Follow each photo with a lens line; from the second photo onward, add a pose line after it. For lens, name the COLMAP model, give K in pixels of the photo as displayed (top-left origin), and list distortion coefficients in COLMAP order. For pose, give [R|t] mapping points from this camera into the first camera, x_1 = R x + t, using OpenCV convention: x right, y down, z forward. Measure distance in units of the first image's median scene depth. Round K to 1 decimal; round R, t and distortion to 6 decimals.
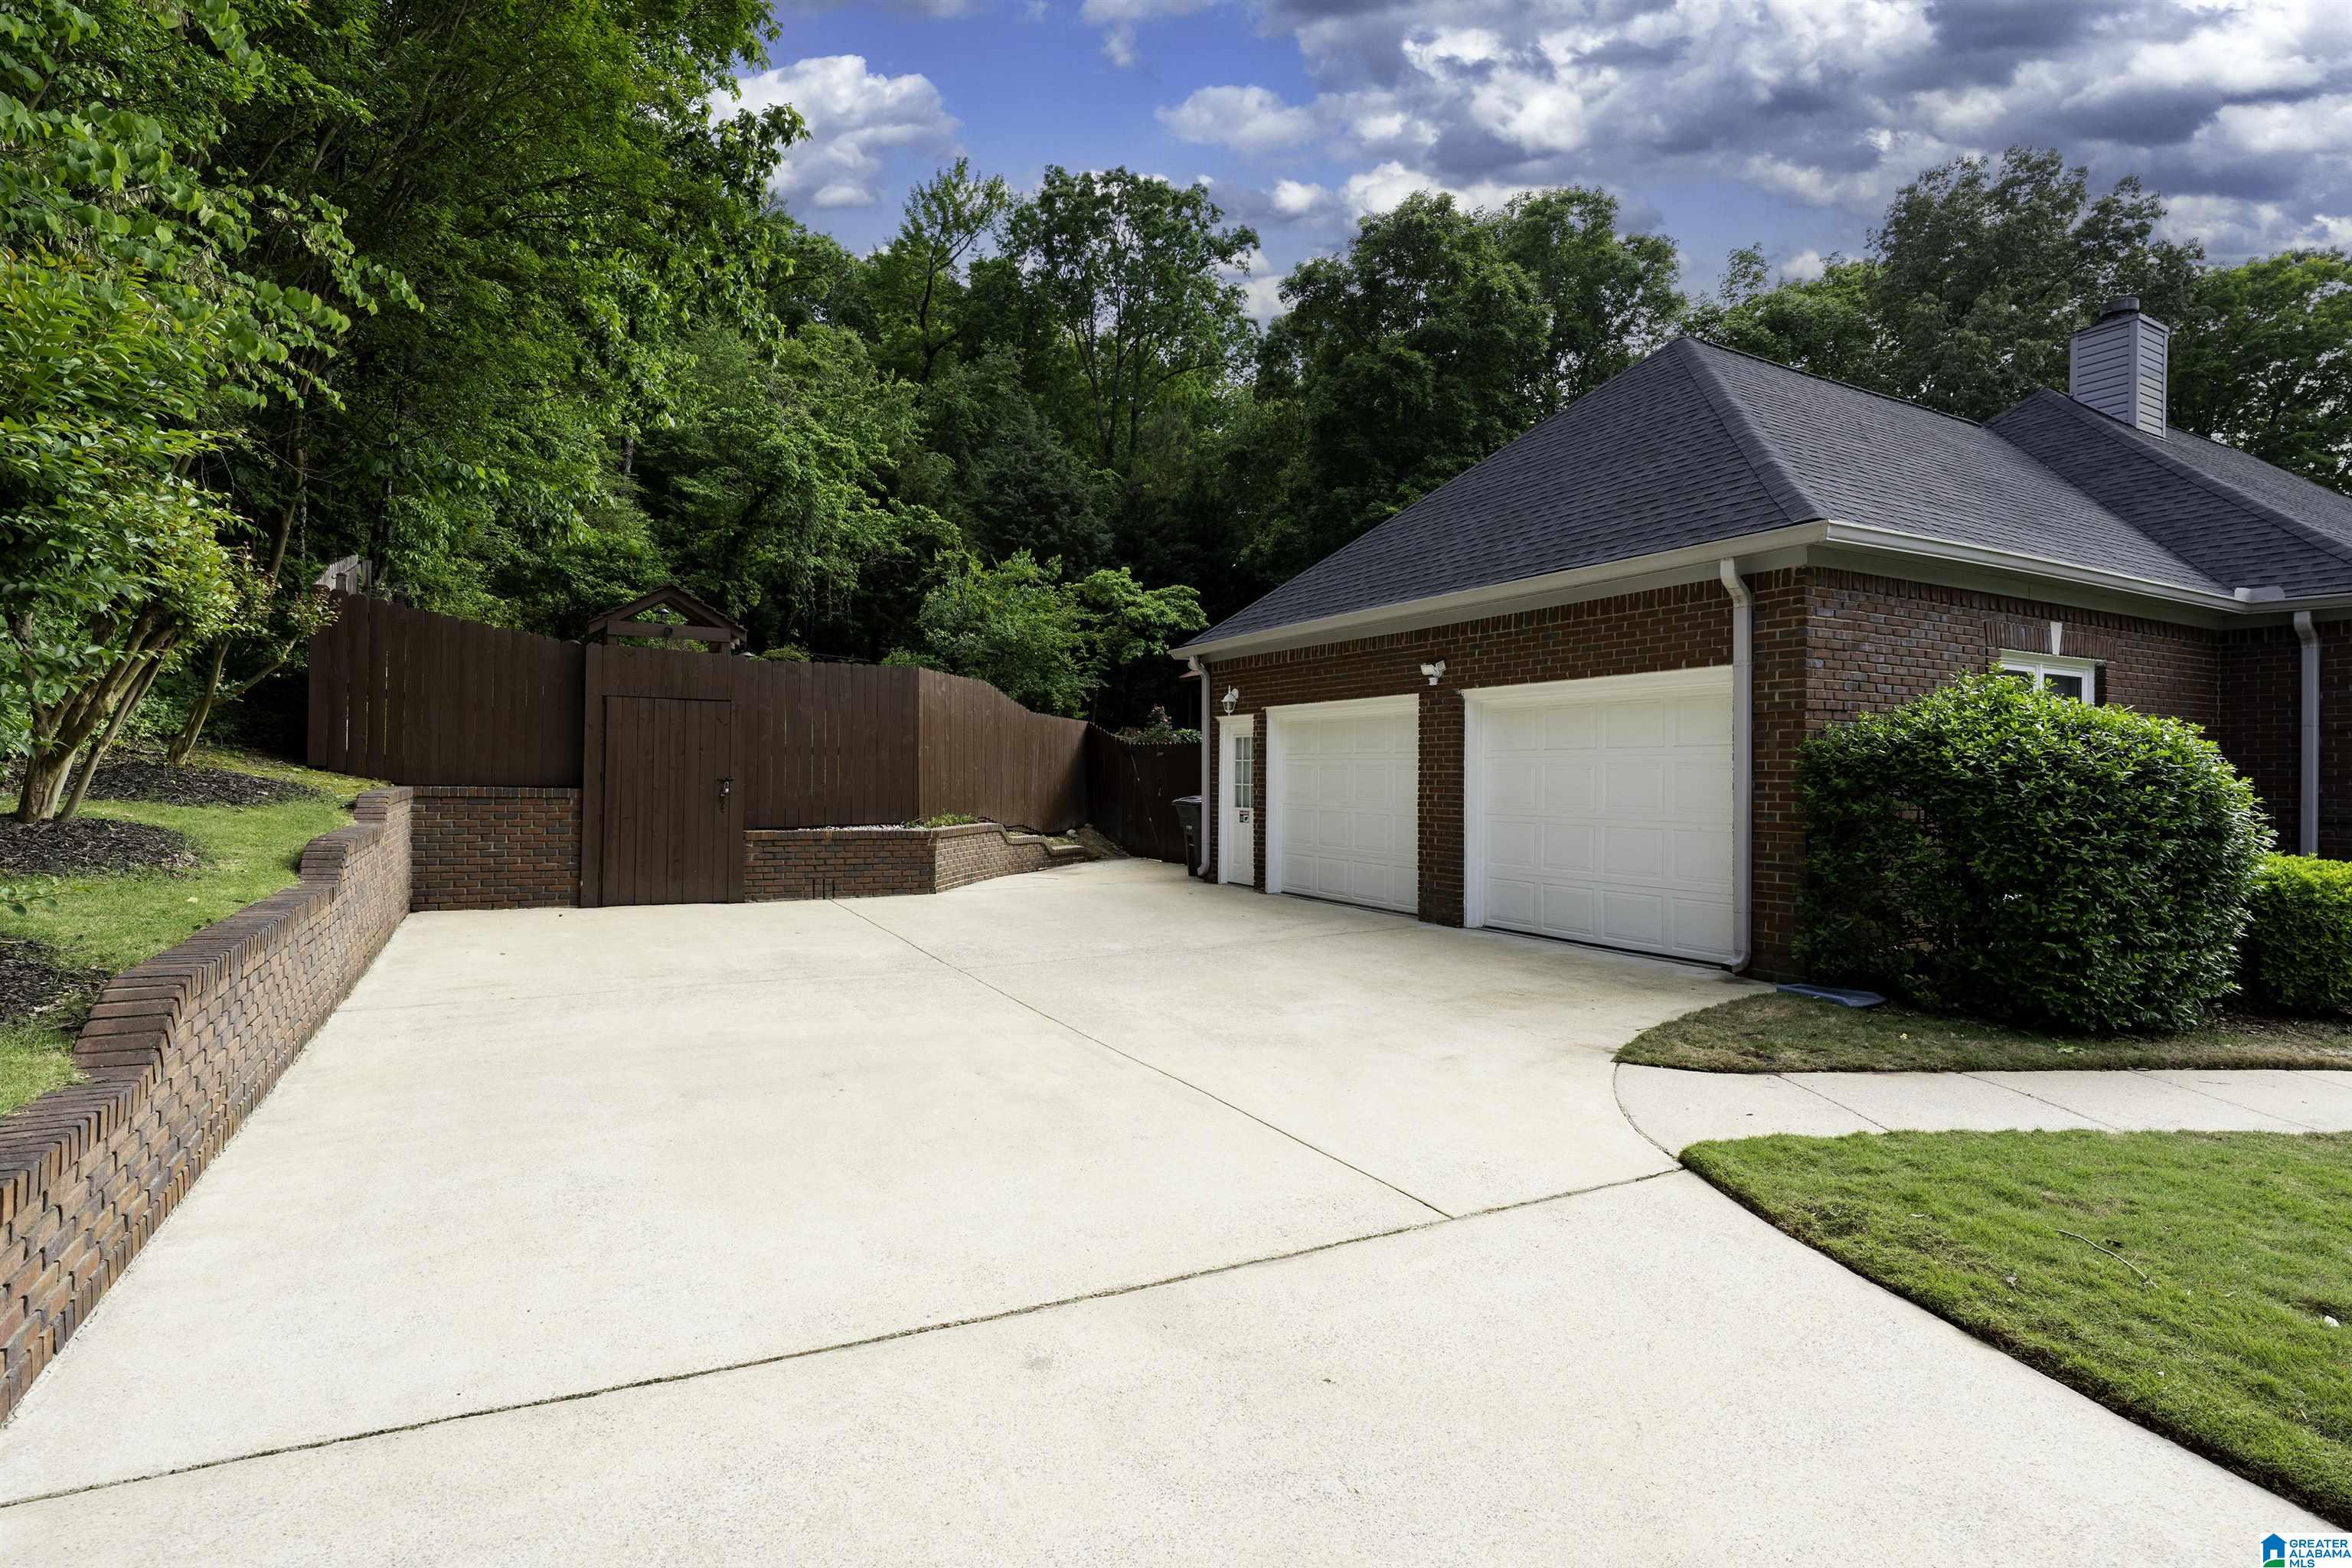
lens RADIAL K [[1167.1, 0, 1184.6], [0, 1167.1, 773.4], [0, 0, 1]] dist [0.000931, -0.000077]
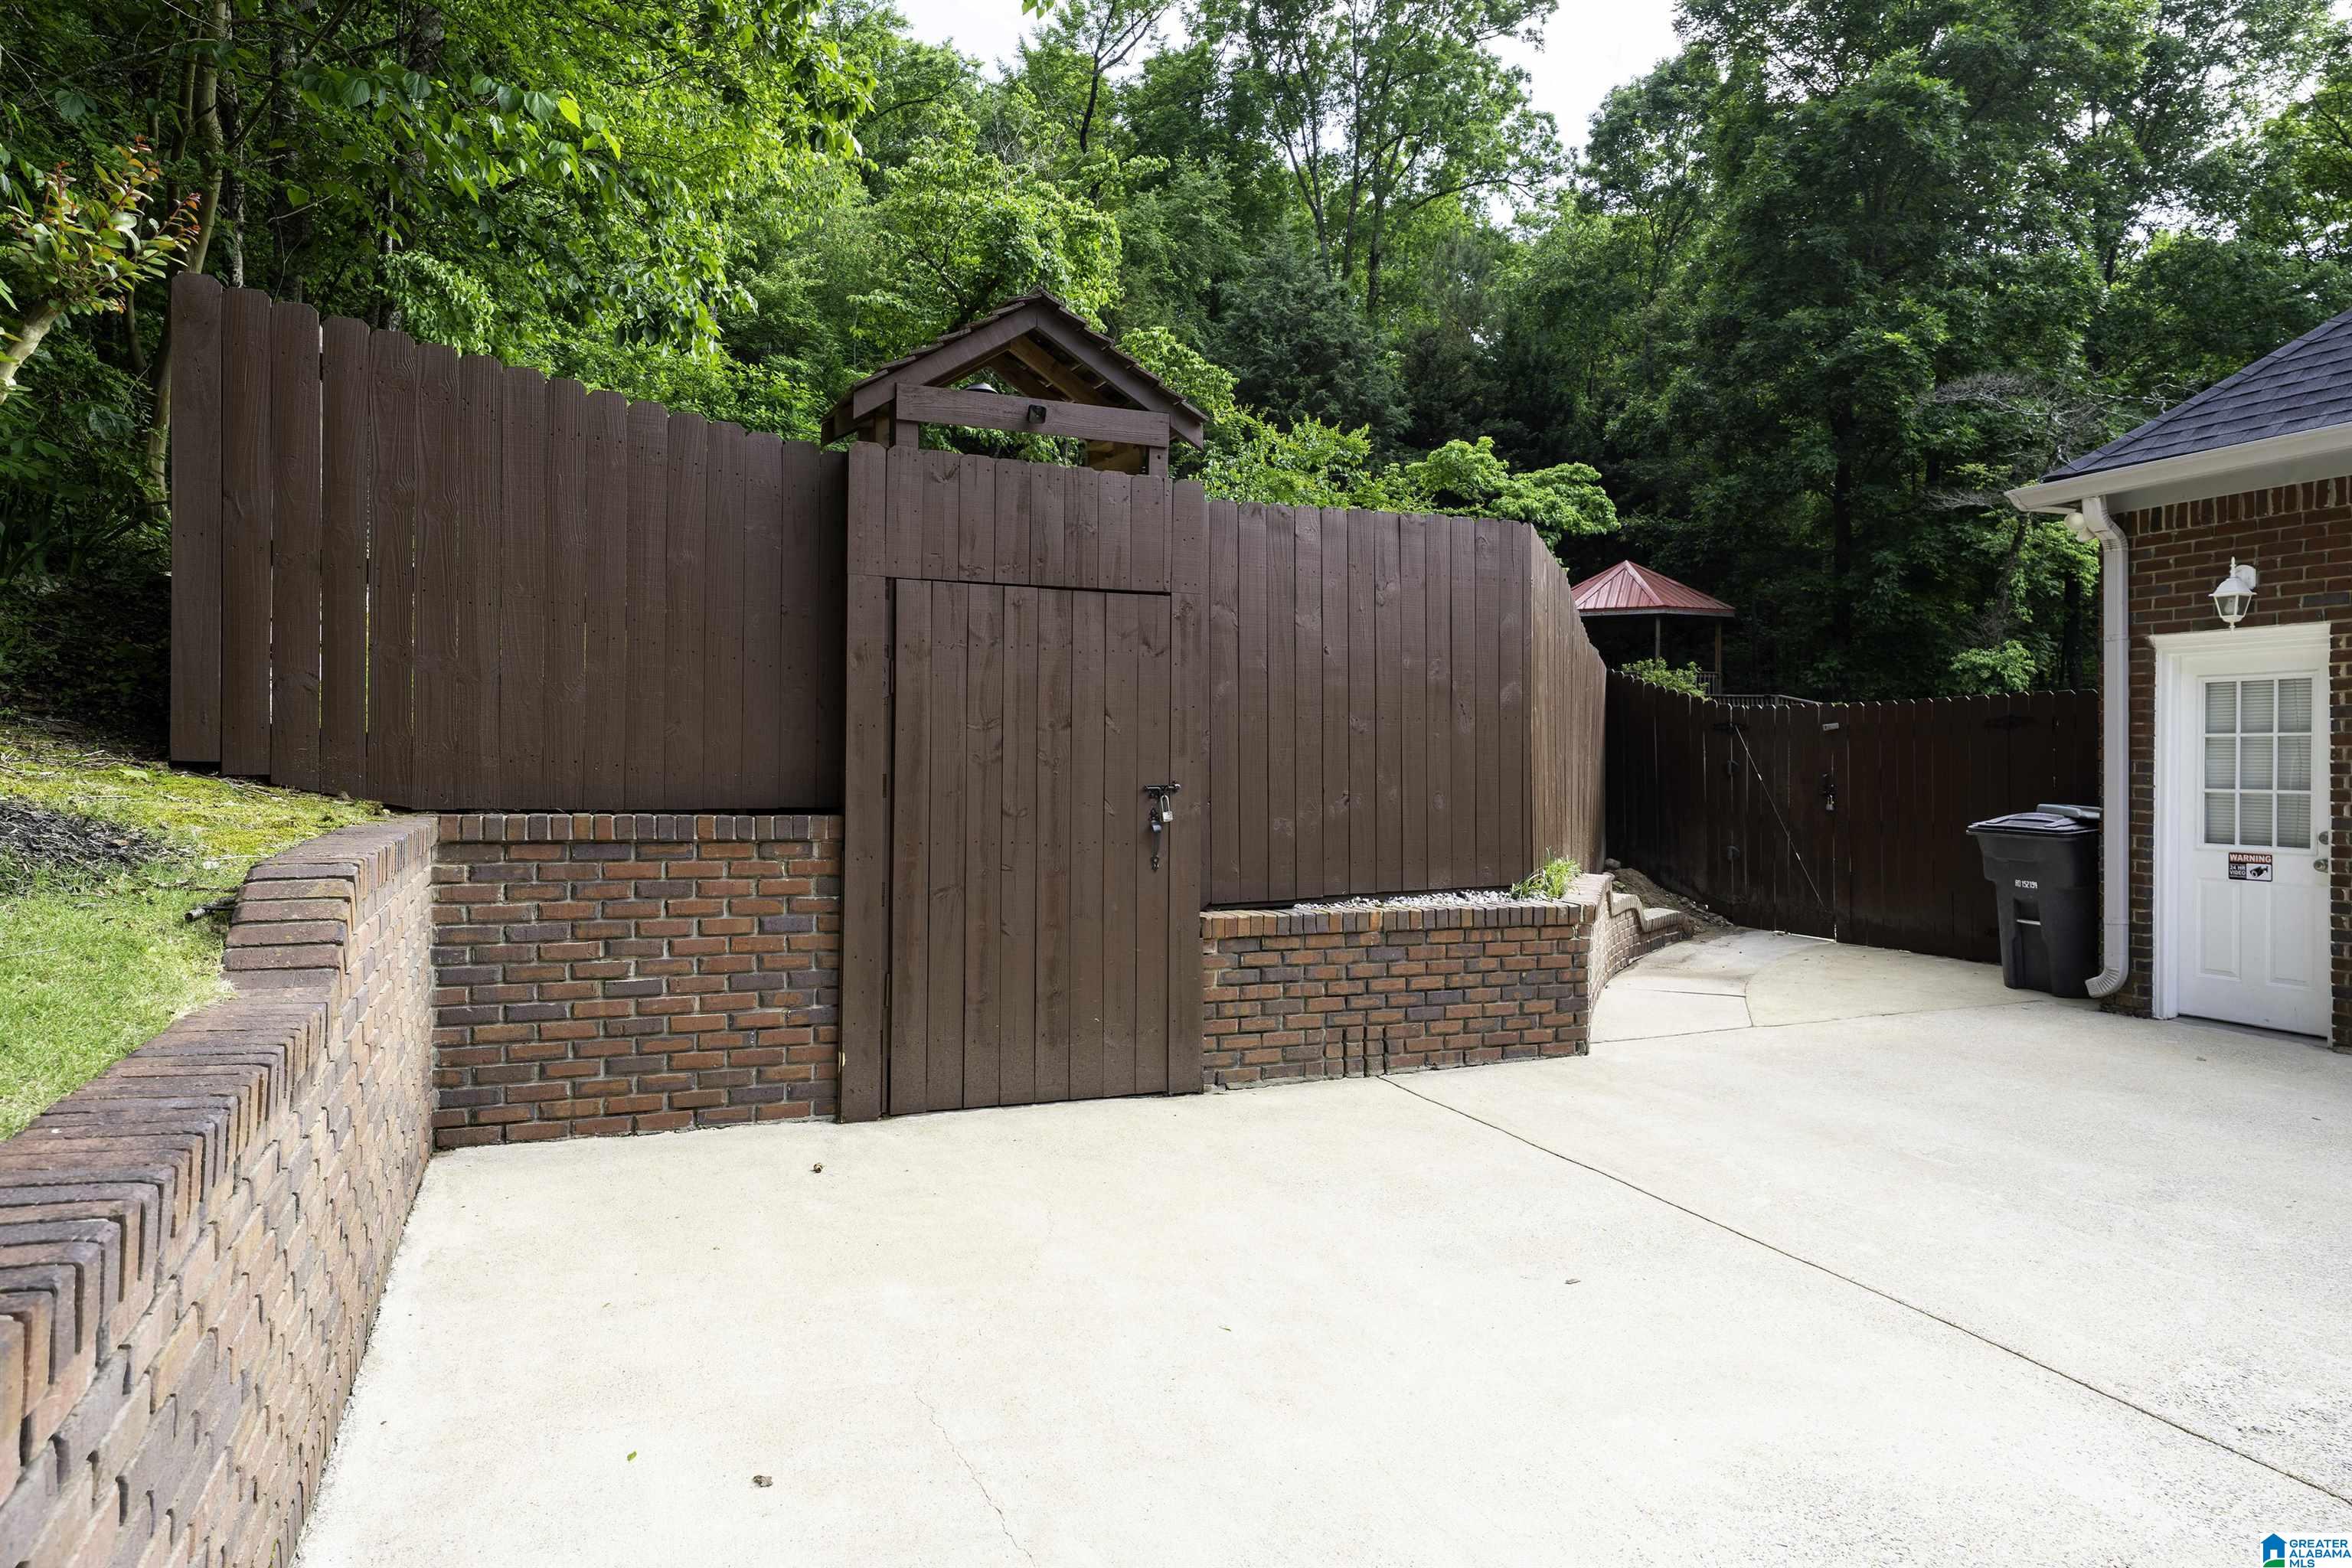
lens RADIAL K [[1489.5, 0, 1174.6], [0, 1489.5, 779.6], [0, 0, 1]] dist [0.002732, -0.001595]
pose [[0.992234, -0.004171, -0.124313, -0.119460], [0.005595, 0.999923, 0.011108, -0.001416], [0.124257, -0.011717, 0.992181, 0.180905]]
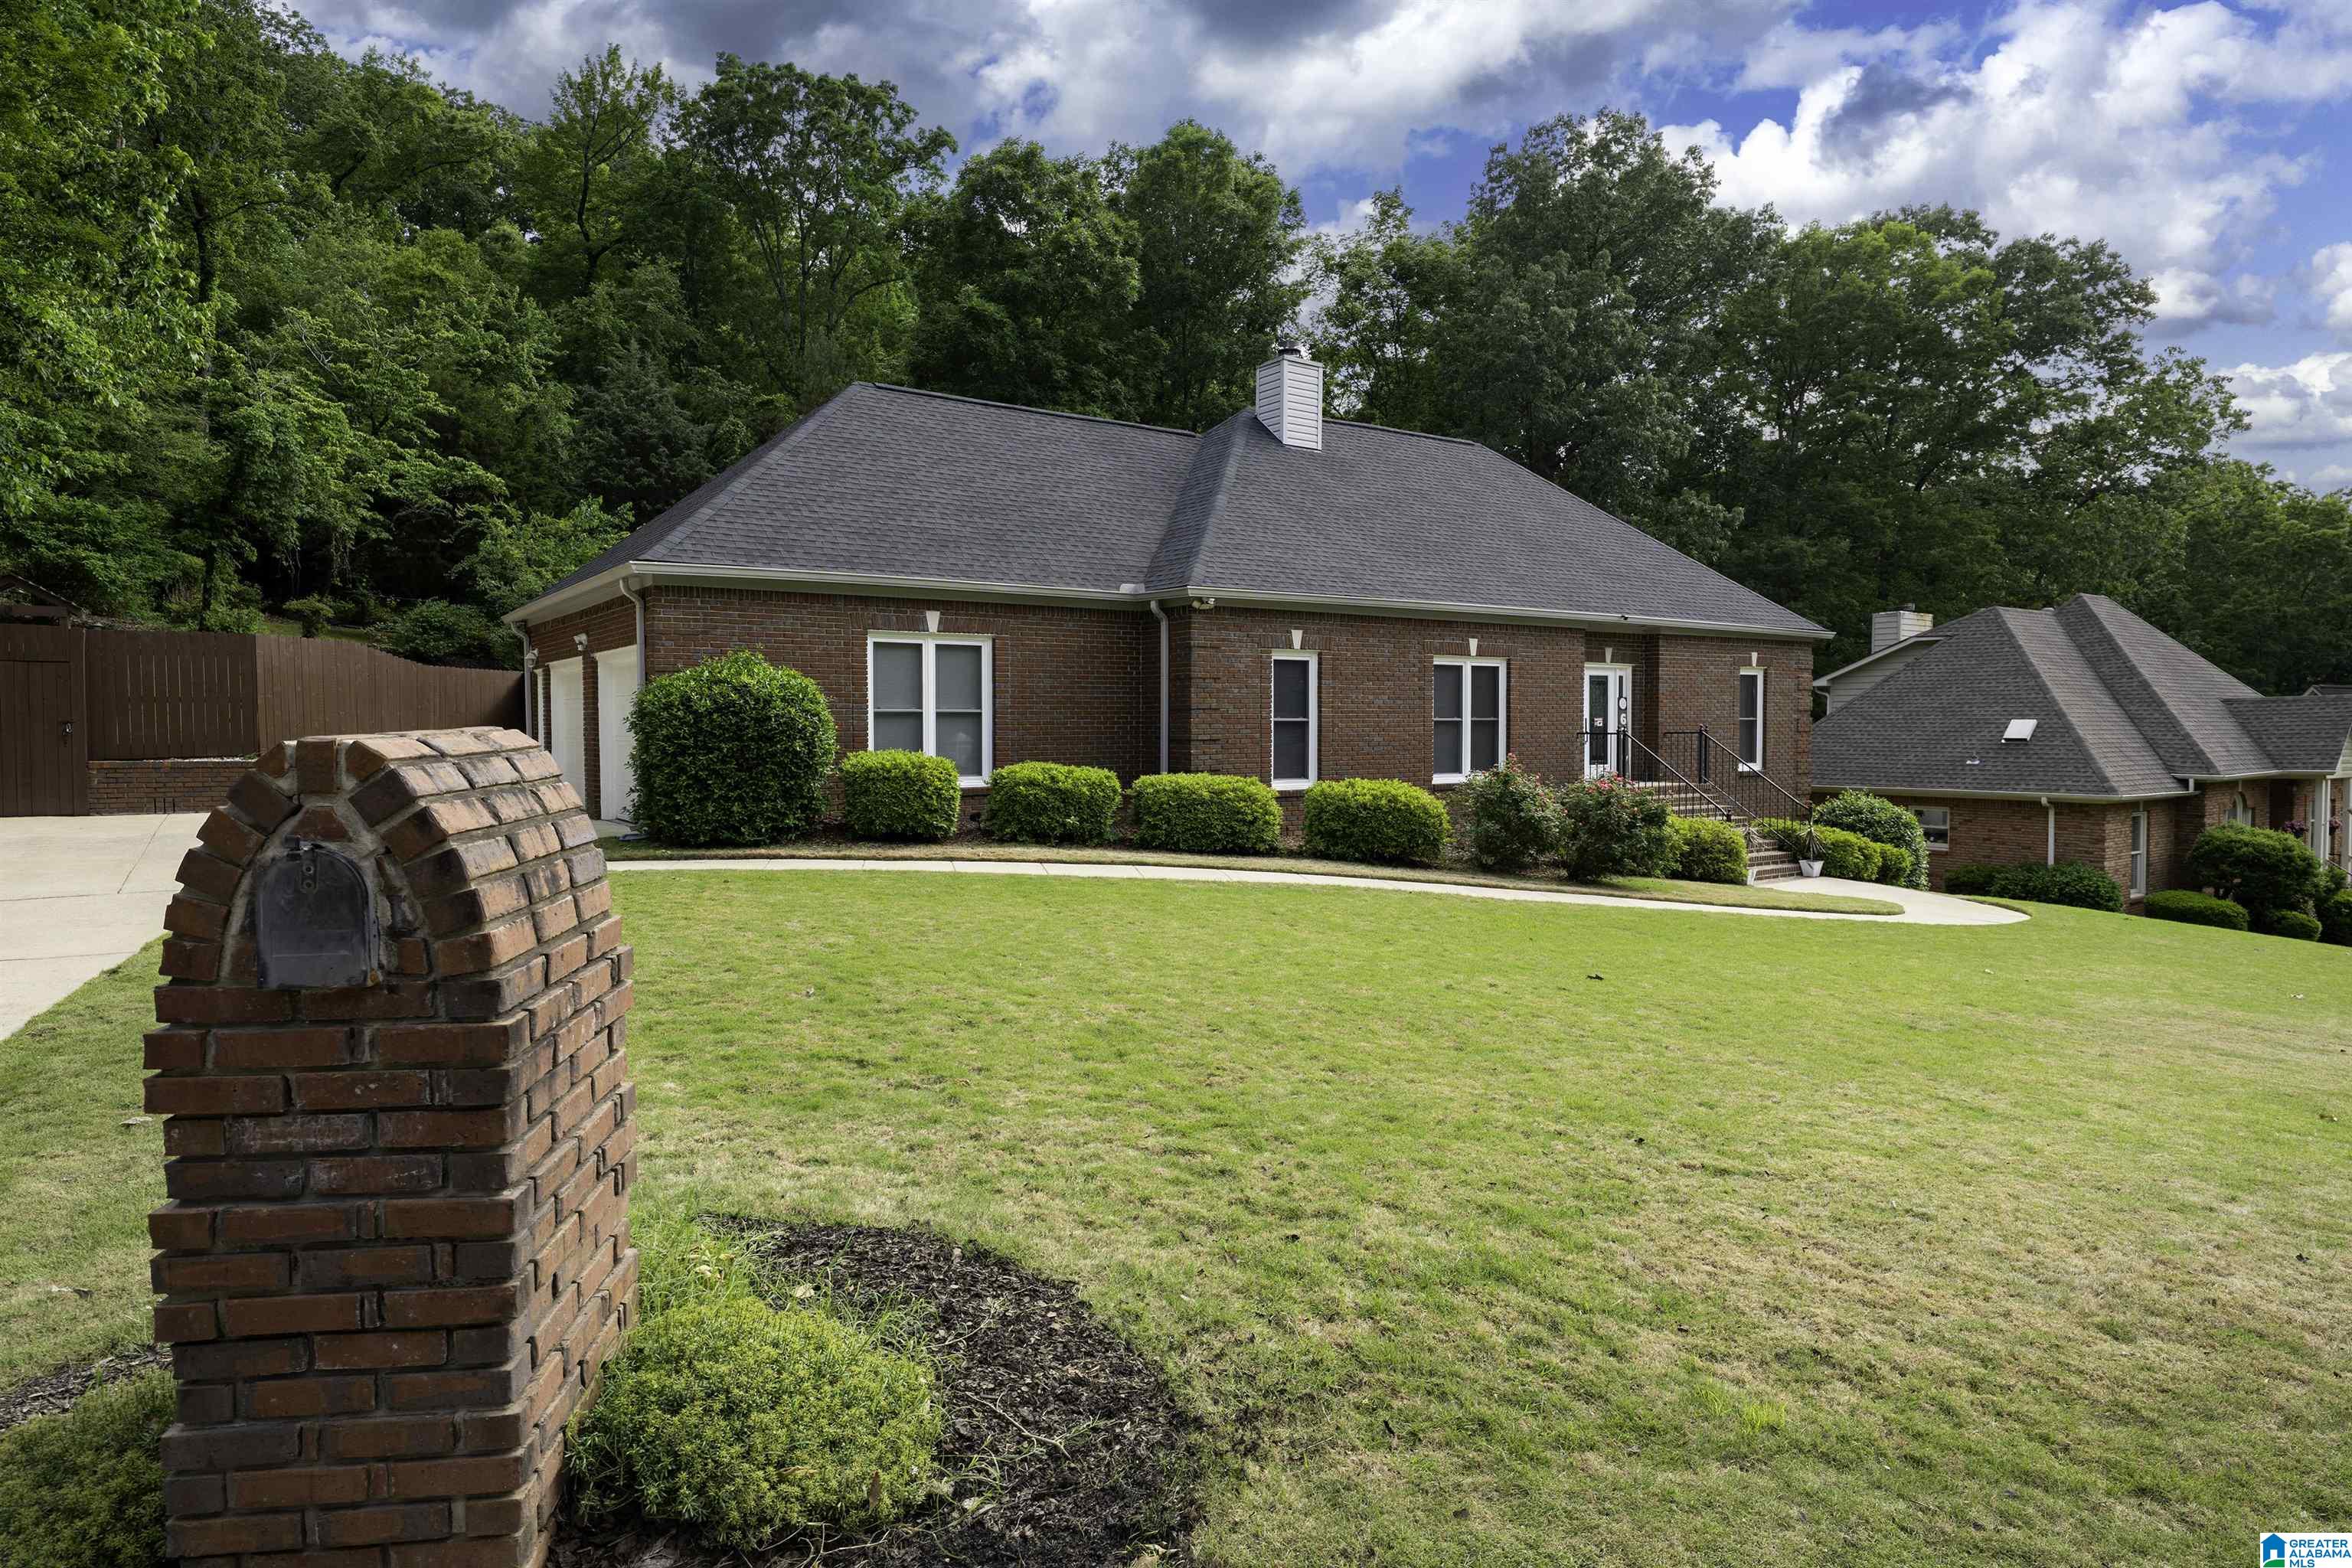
lens RADIAL K [[1342.6, 0, 1174.7], [0, 1342.6, 779.2], [0, 0, 1]] dist [0.002857, -0.000990]
pose [[0.994054, -0.014892, 0.107866, 0.252101], [0.009918, 0.998869, 0.046511, 0.004006], [-0.108436, -0.045165, 0.993077, -0.237813]]
